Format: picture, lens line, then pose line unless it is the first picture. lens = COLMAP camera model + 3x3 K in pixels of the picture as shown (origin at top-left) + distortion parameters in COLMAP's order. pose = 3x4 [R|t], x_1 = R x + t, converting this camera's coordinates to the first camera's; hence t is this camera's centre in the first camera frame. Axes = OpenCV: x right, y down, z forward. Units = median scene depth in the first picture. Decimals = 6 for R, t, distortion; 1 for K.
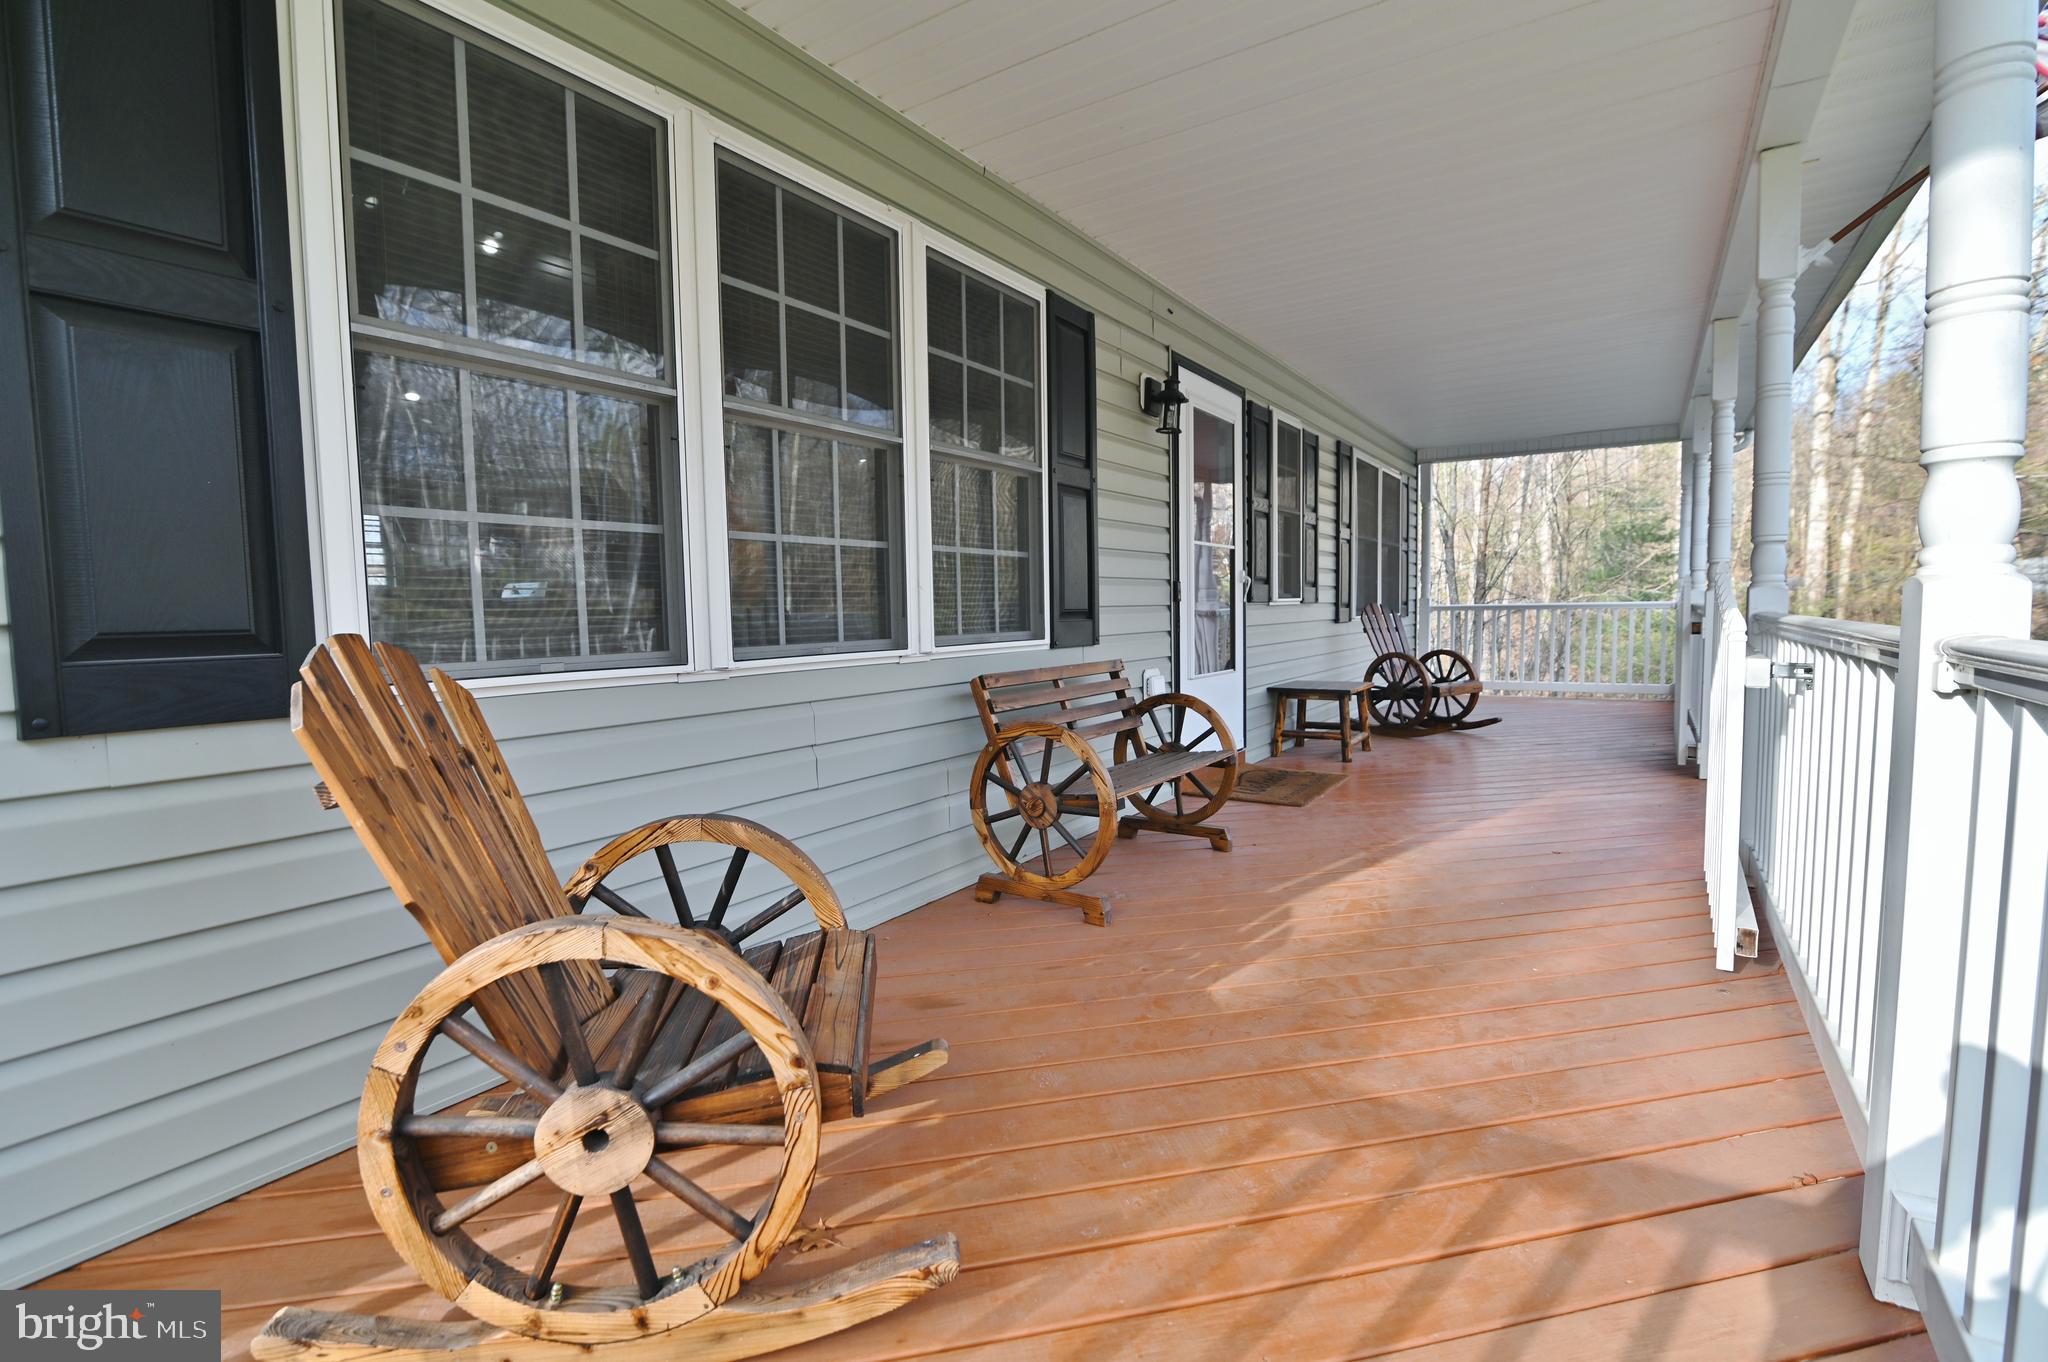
lens RADIAL K [[935.7, 0, 1028.1], [0, 935.7, 680.5], [0, 0, 1]] dist [-0.020323, 0.001537]
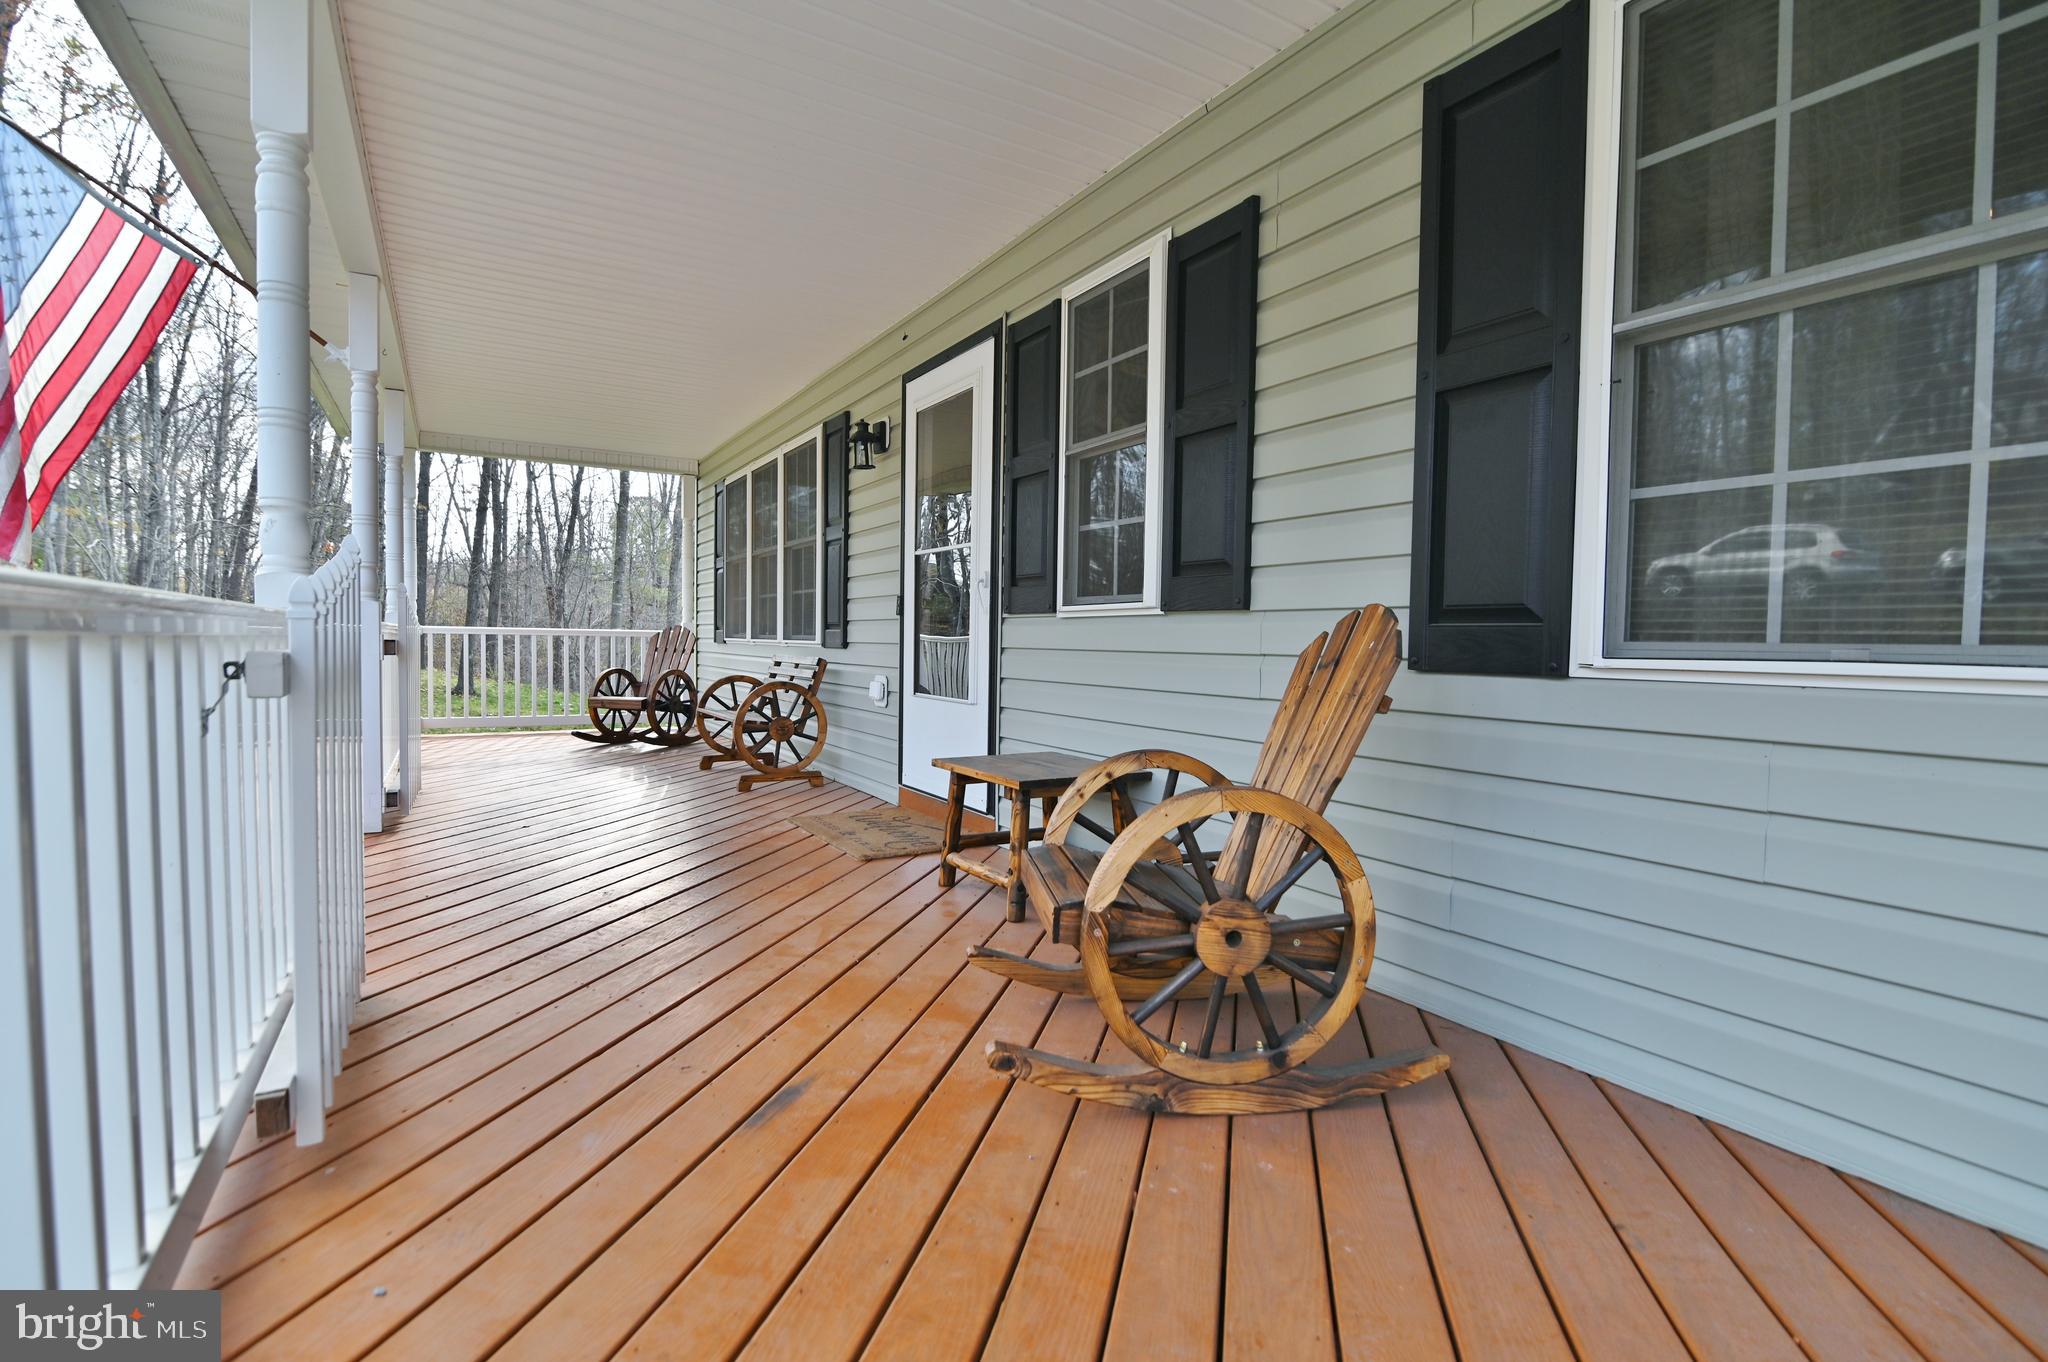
lens RADIAL K [[935.7, 0, 1028.1], [0, 935.7, 680.5], [0, 0, 1]] dist [-0.020323, 0.001537]
pose [[-0.417094, 0.081226, -0.905226, 1.199548], [-0.038539, 0.993522, 0.106906, -0.143064], [0.908046, 0.079477, -0.411262, 1.757182]]
